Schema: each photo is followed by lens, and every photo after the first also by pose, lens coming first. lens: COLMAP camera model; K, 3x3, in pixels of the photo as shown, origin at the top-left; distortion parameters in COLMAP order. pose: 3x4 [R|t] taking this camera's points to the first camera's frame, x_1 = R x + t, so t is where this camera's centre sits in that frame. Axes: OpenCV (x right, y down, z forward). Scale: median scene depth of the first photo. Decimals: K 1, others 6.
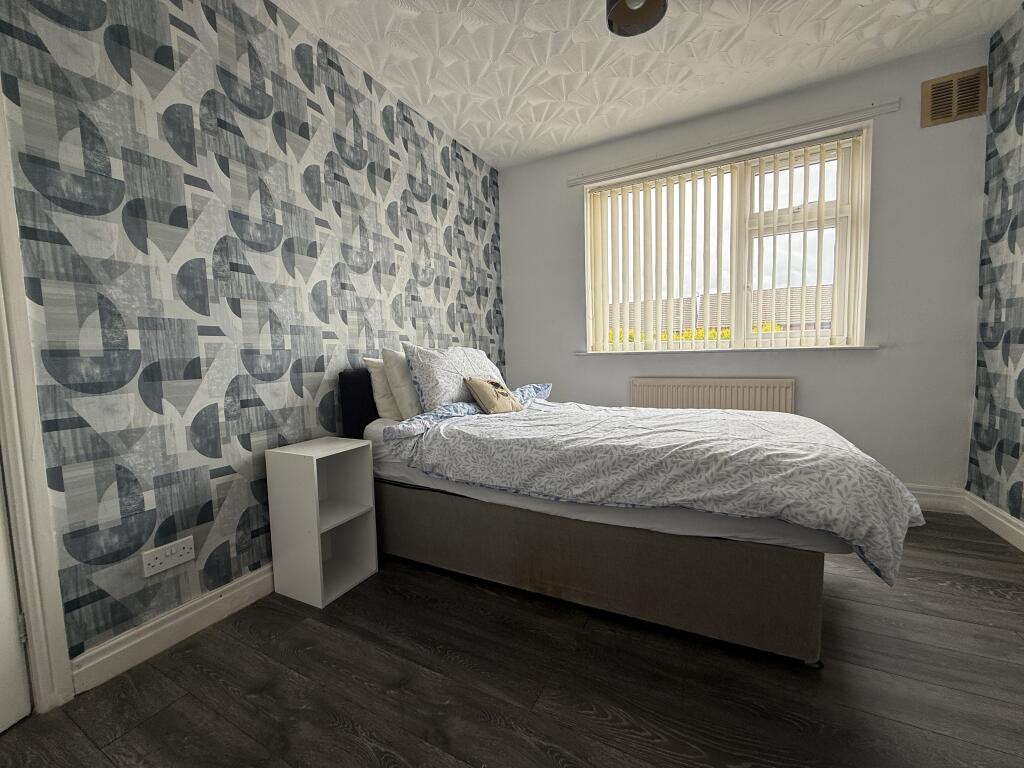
lens RADIAL K [[409.7, 0, 509.6], [0, 409.7, 385.9], [0, 0, 1]] dist [-0.000570, 0.000120]
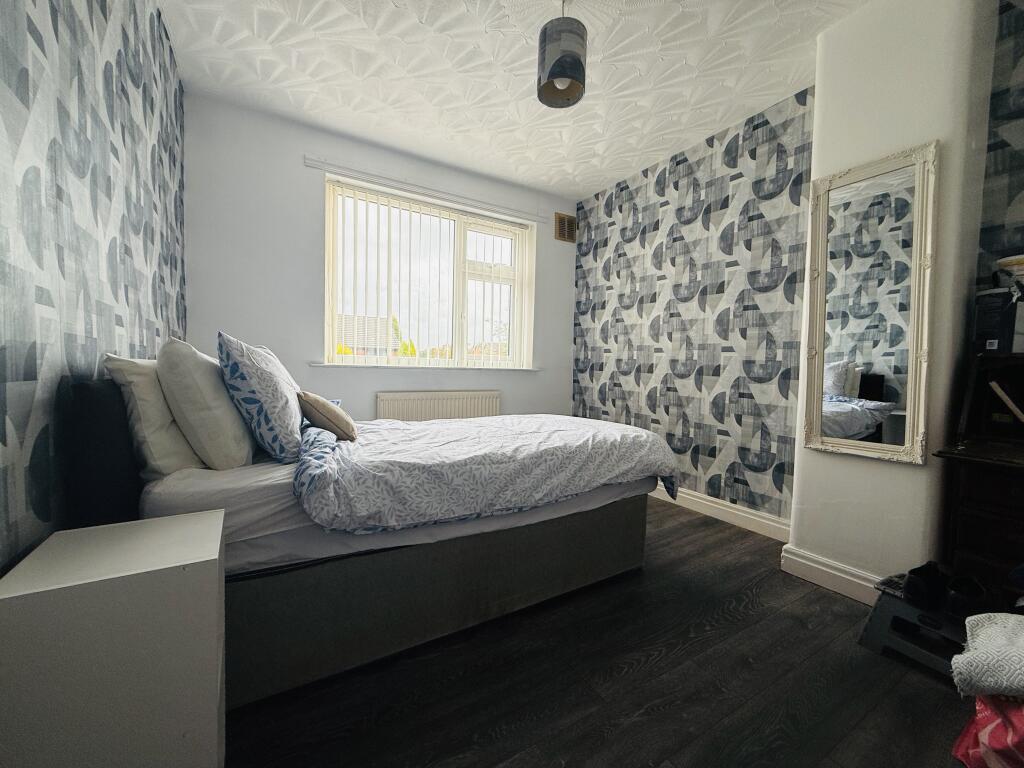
lens RADIAL K [[409.7, 0, 511.1], [0, 409.7, 384.0], [0, 0, 1]] dist [-0.000570, 0.000120]
pose [[0.514485, 0.007003, 0.857471, -0.532521], [0.033142, 0.999057, -0.028044, -0.002705], [-0.856859, 0.042846, 0.513768, 0.343661]]
